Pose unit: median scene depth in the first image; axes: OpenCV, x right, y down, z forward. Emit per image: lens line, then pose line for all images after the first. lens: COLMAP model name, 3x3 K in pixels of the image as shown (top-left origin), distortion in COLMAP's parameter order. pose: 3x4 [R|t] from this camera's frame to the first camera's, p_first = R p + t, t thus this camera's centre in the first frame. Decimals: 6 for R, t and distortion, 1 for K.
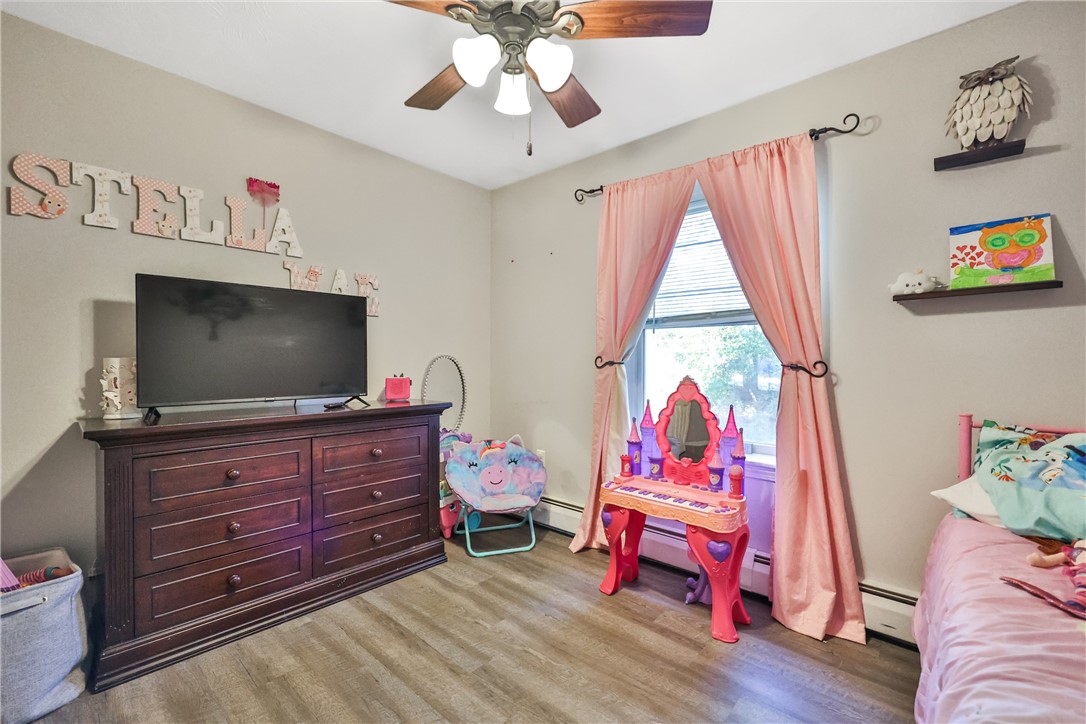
lens RADIAL K [[469.0, 0, 544.0], [0, 469.0, 367.1], [0, 0, 1]] dist [0.000223, 0.000107]
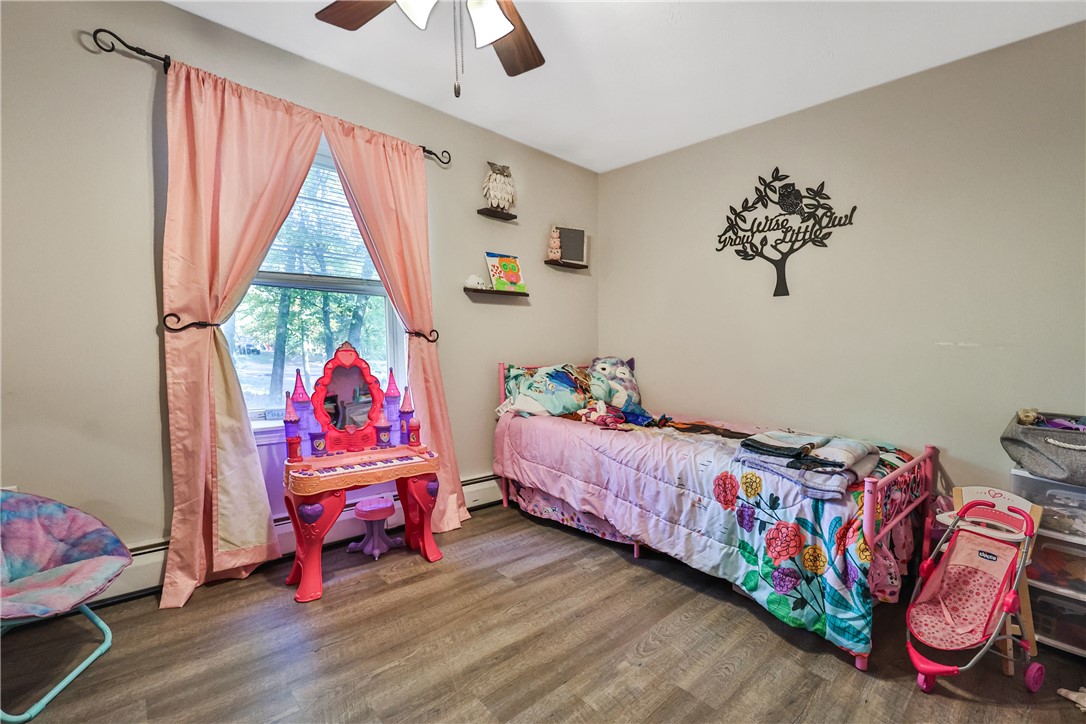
lens RADIAL K [[472.8, 0, 543.0], [0, 472.8, 362.0], [0, 0, 1]] dist [0.000028, 0.000090]
pose [[0.102274, -0.044740, 0.993750, -0.686707], [-0.012350, 0.998854, 0.046241, 0.011583], [-0.994680, -0.017002, 0.101604, 0.537844]]
